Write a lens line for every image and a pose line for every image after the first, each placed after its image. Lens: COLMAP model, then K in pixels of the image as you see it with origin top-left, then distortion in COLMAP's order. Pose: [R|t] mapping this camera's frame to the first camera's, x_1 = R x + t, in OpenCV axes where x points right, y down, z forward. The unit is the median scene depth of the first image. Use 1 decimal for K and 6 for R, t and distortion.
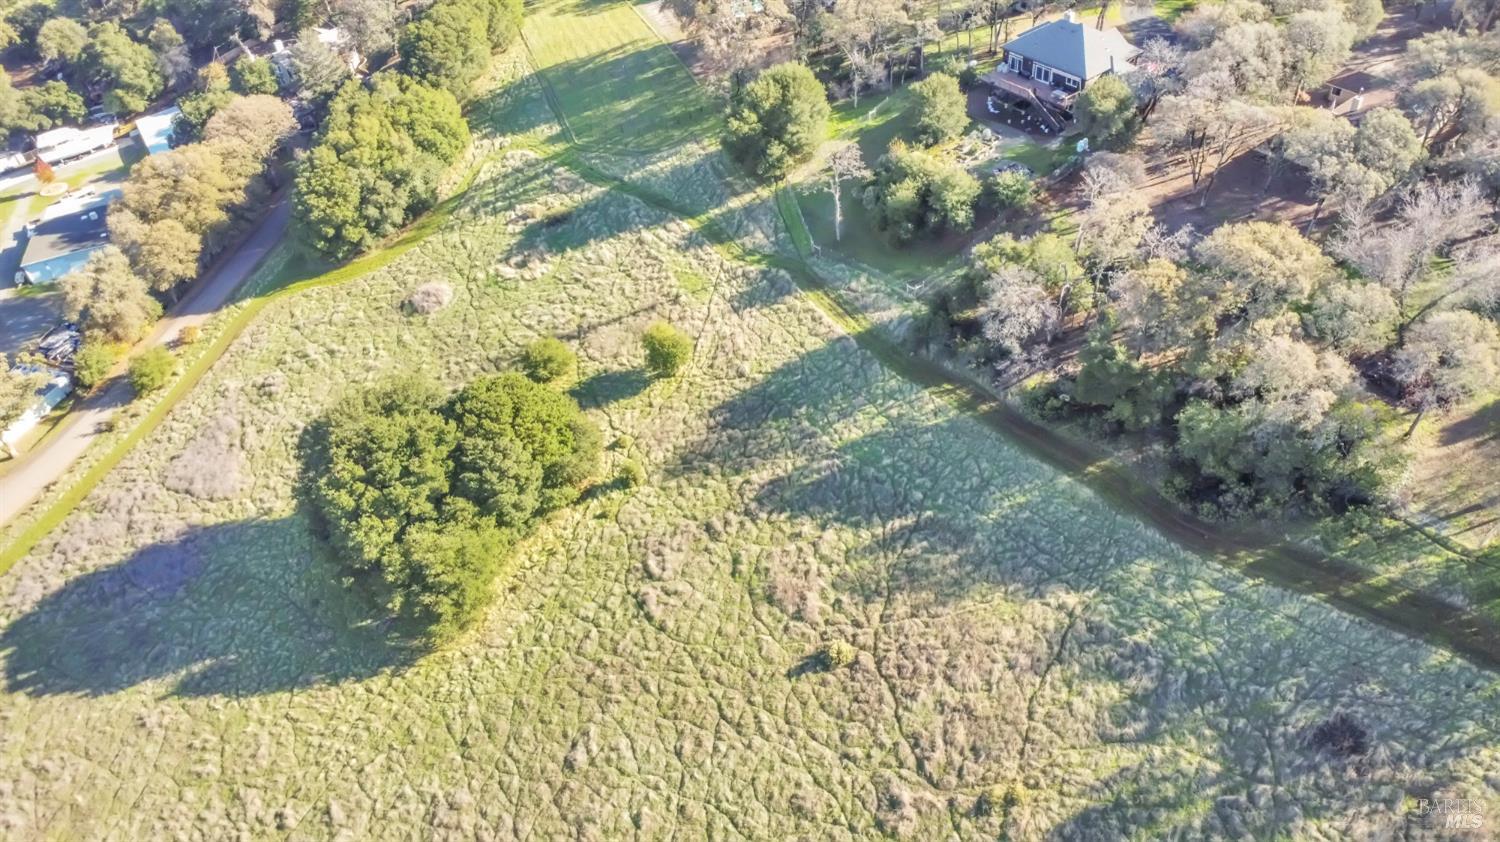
lens RADIAL K [[1089.4, 0, 751.7], [0, 1089.4, 418.4], [0, 0, 1]] dist [-0.028362, -0.012910]
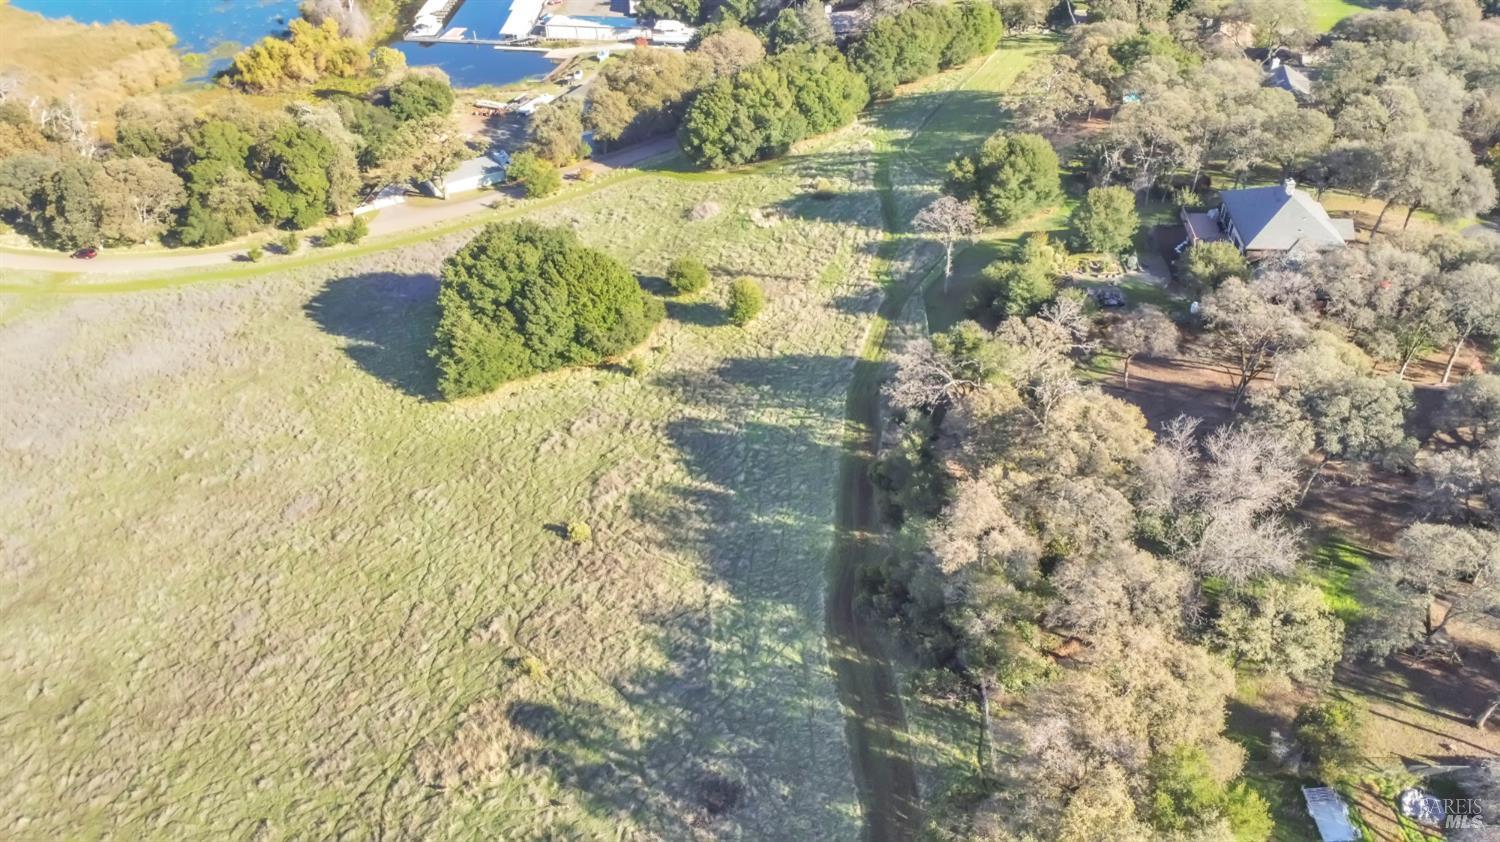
lens RADIAL K [[1089.4, 0, 749.0], [0, 1089.4, 422.8], [0, 0, 1]] dist [-0.028362, -0.012910]
pose [[0.702101, 0.473598, -0.531750, 0.683546], [-0.486821, 0.864229, 0.126939, -0.116429], [0.519672, 0.169744, 0.837334, 0.051780]]
